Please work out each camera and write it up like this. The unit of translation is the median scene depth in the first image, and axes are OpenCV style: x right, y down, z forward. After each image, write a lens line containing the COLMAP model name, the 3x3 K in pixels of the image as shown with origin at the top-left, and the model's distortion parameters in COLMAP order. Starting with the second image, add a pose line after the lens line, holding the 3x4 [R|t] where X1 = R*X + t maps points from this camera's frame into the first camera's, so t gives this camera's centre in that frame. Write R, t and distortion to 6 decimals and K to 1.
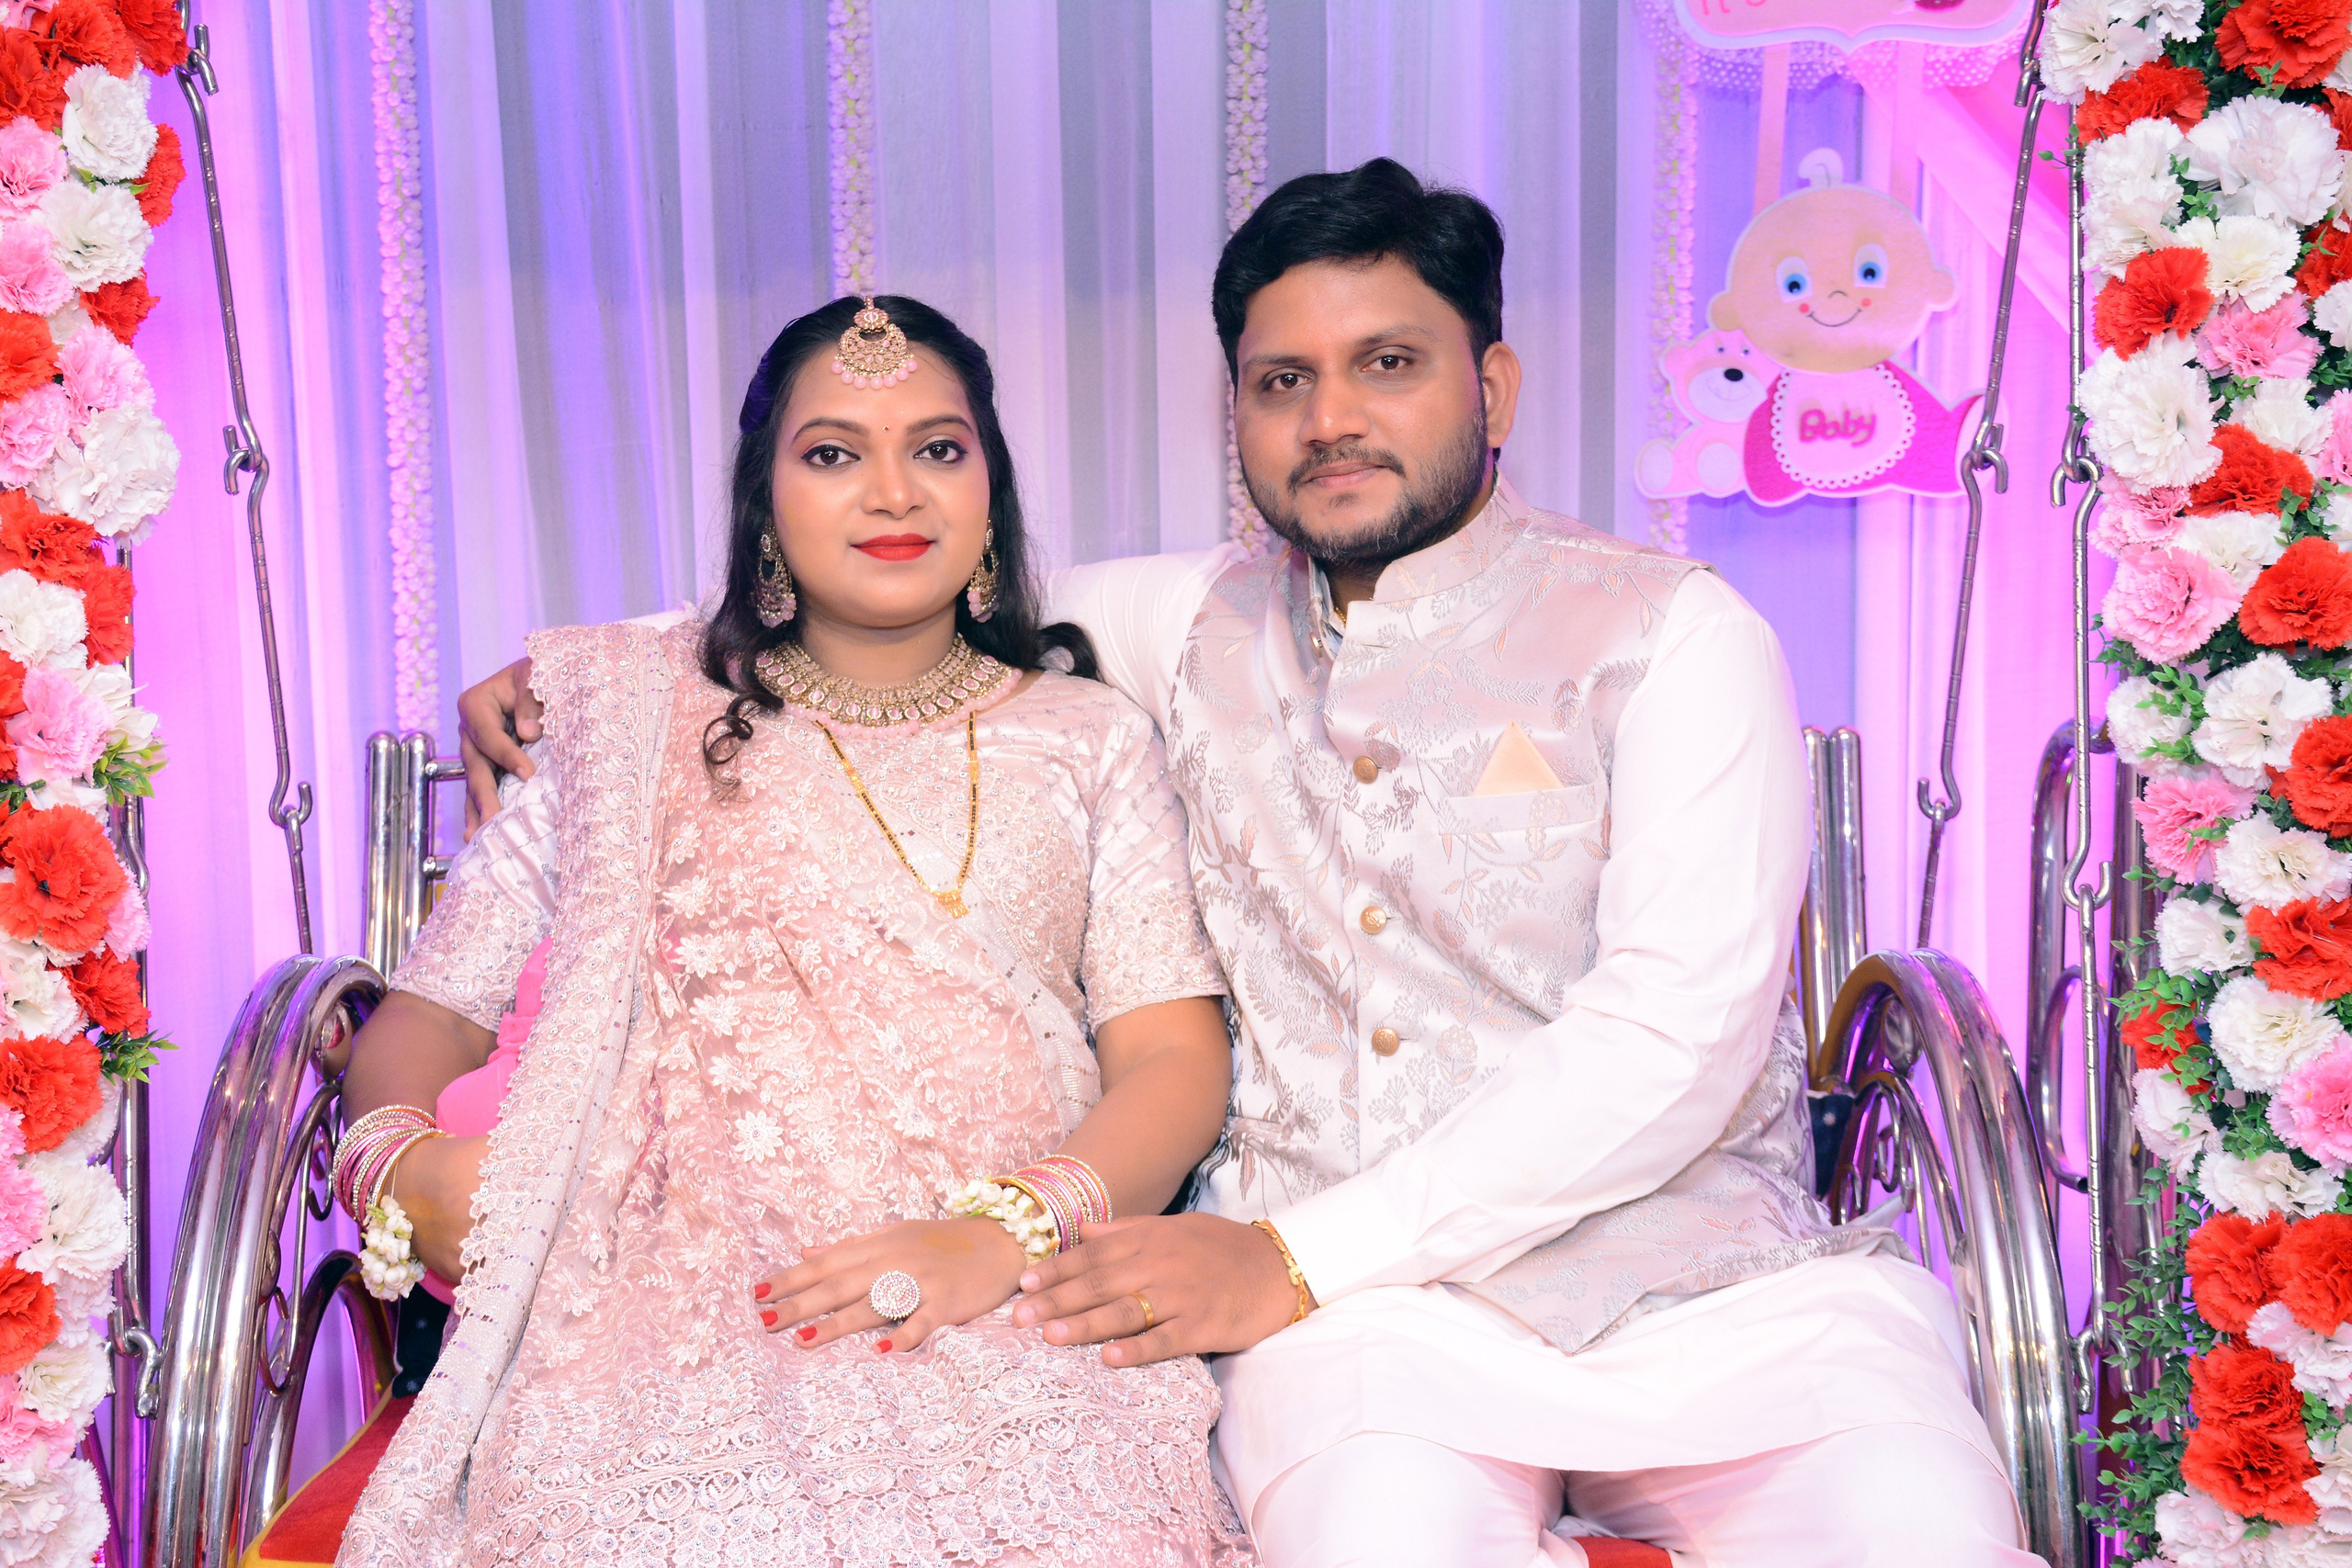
lens RADIAL K [[3621.7, 0, 1176.0], [0, 3621.7, 784.0], [0, 0, 1]] dist [0.272340, 0.063540]
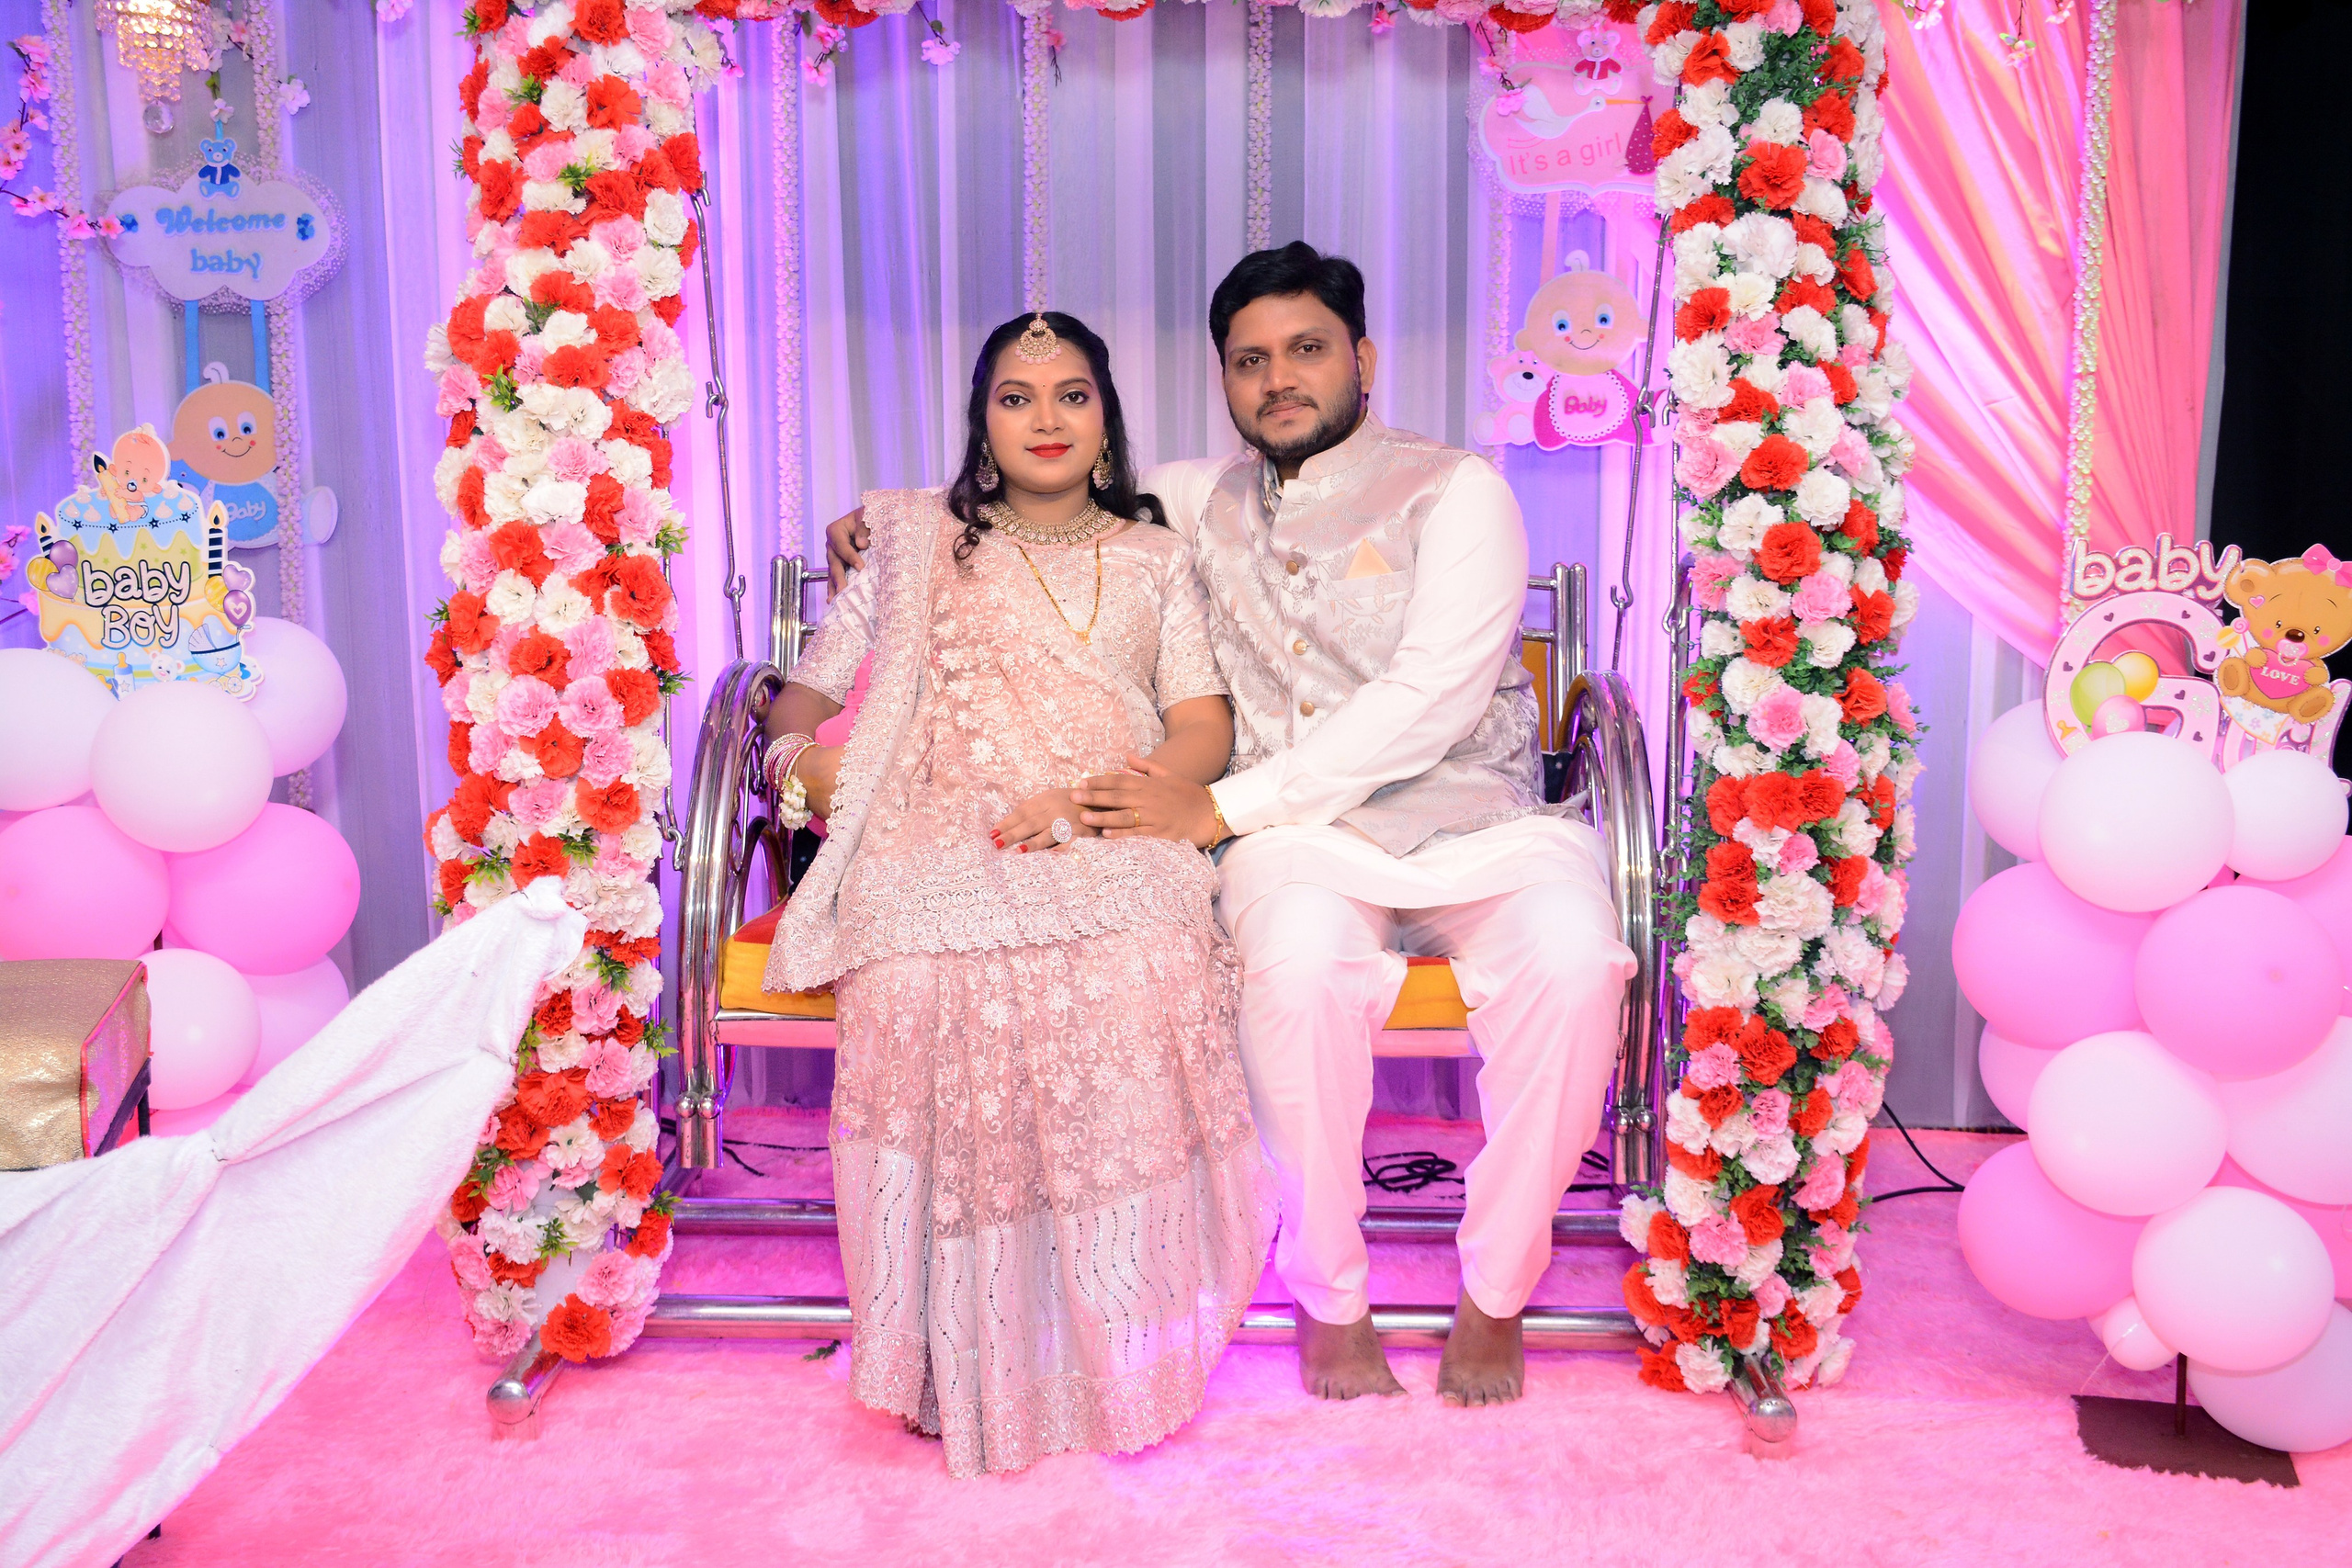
lens RADIAL K [[2625.6, 0, 1176.0], [0, 2625.6, 784.0], [0, 0, 1]] dist [0.058156, 0.174634]
pose [[0.999336, 0.019489, -0.030790, 0.031638], [-0.019258, 0.999784, 0.007767, 0.109648], [0.030935, -0.007169, 0.999496, -0.395077]]
